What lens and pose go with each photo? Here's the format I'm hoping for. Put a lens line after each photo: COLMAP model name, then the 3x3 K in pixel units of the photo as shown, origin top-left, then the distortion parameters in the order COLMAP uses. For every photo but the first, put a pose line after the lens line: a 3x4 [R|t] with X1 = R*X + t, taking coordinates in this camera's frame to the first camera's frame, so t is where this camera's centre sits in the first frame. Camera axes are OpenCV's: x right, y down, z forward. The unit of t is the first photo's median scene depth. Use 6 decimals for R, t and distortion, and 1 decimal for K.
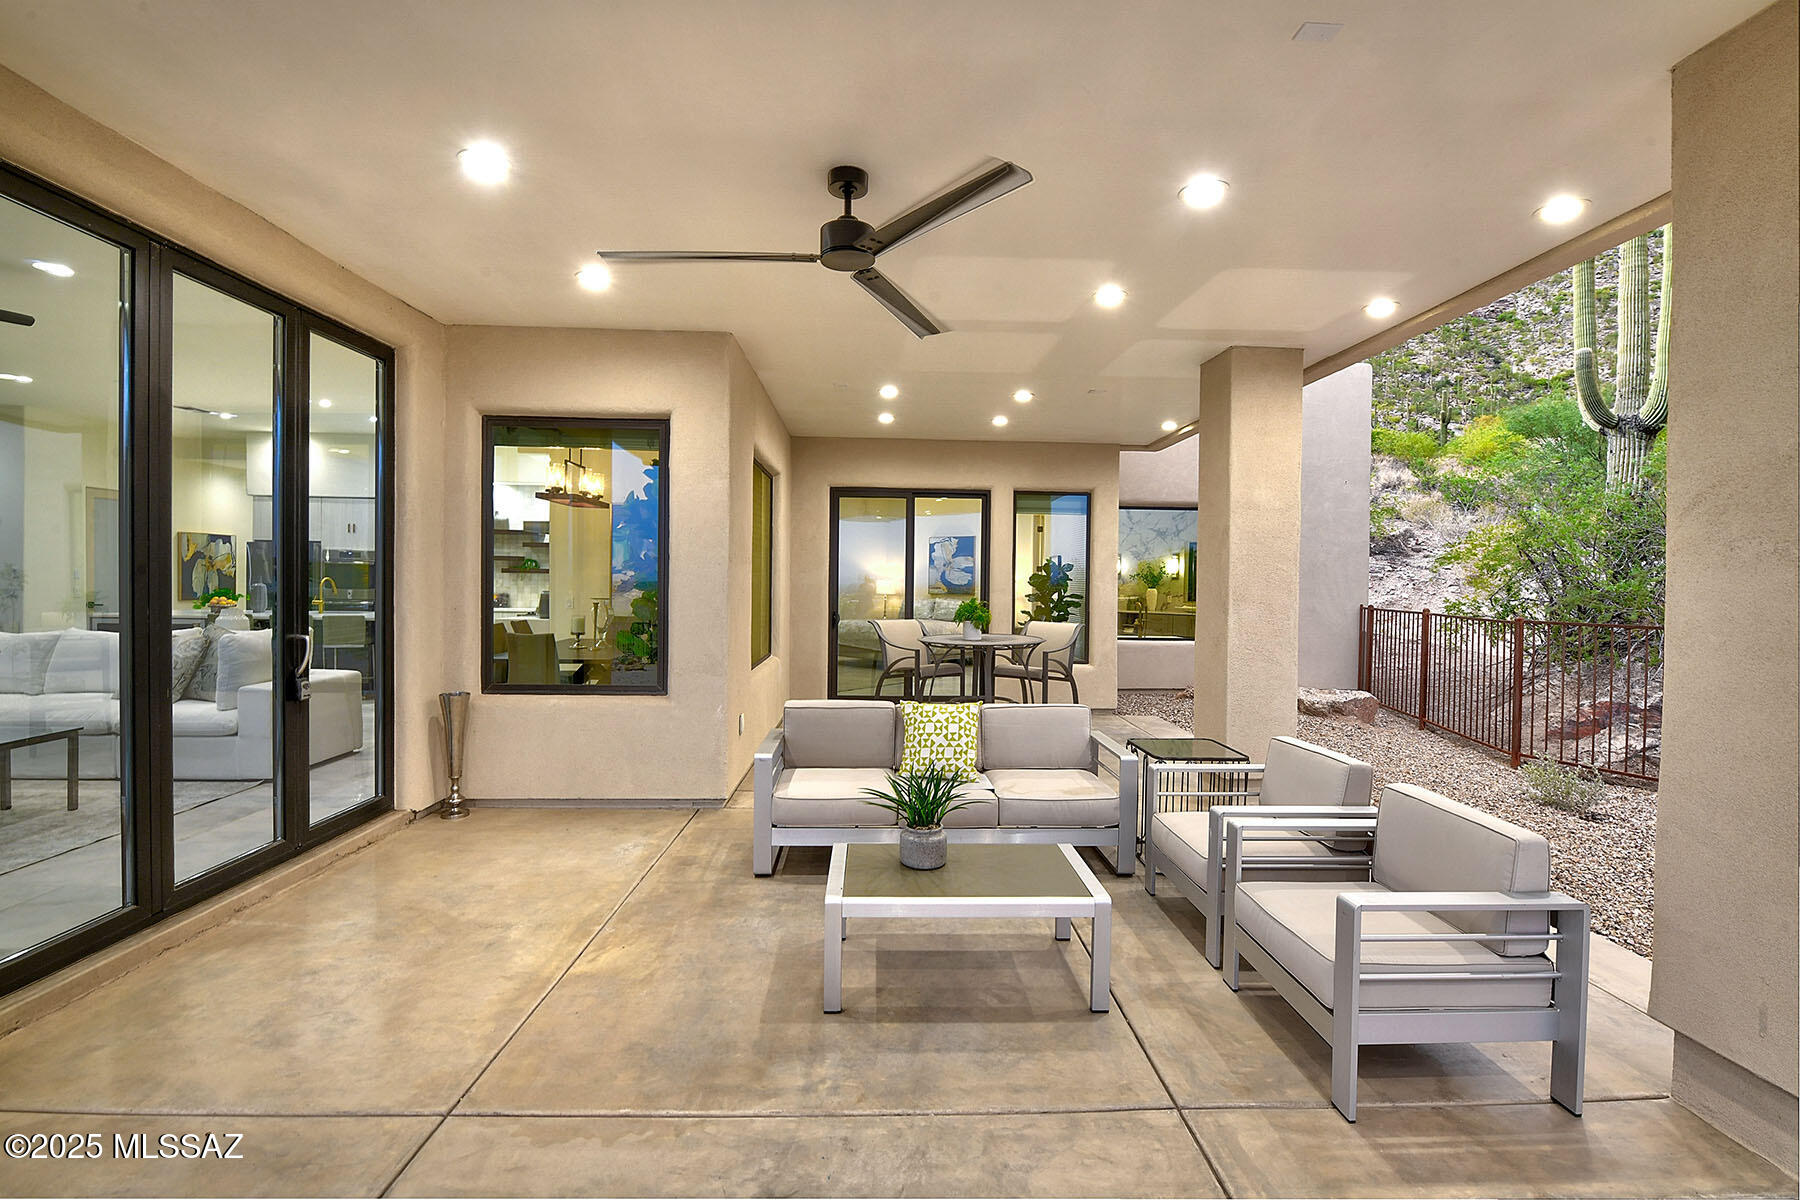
lens RADIAL K [[826.7, 0, 900.0], [0, 826.7, 600.0], [0, 0, 1]] dist [-0.001128, -0.000094]
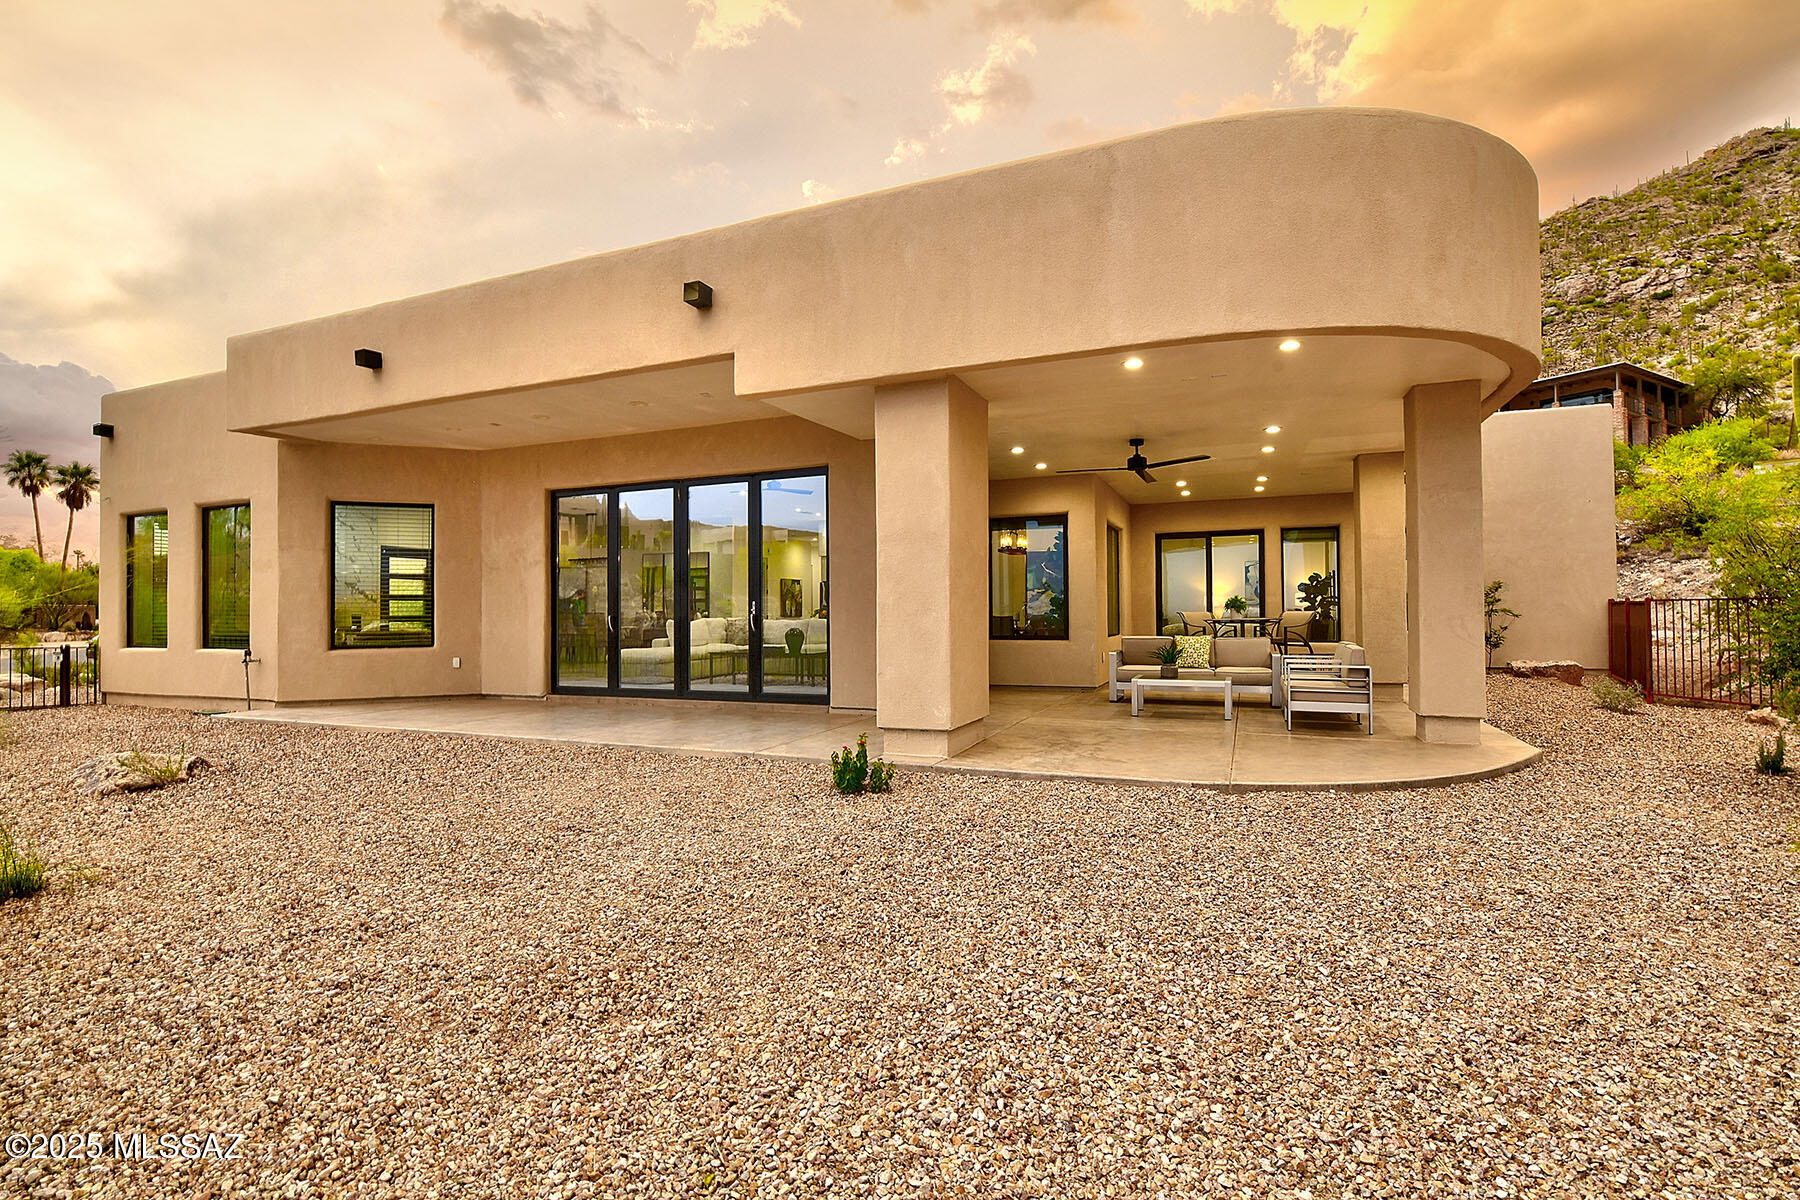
lens RADIAL K [[826.7, 0, 900.0], [0, 826.7, 600.0], [0, 0, 1]] dist [-0.001128, -0.000094]
pose [[0.911217, -0.028481, -0.410942, 0.124182], [0.012104, 0.999027, -0.042400, 0.056988], [0.411750, 0.033662, 0.910675, -0.686368]]
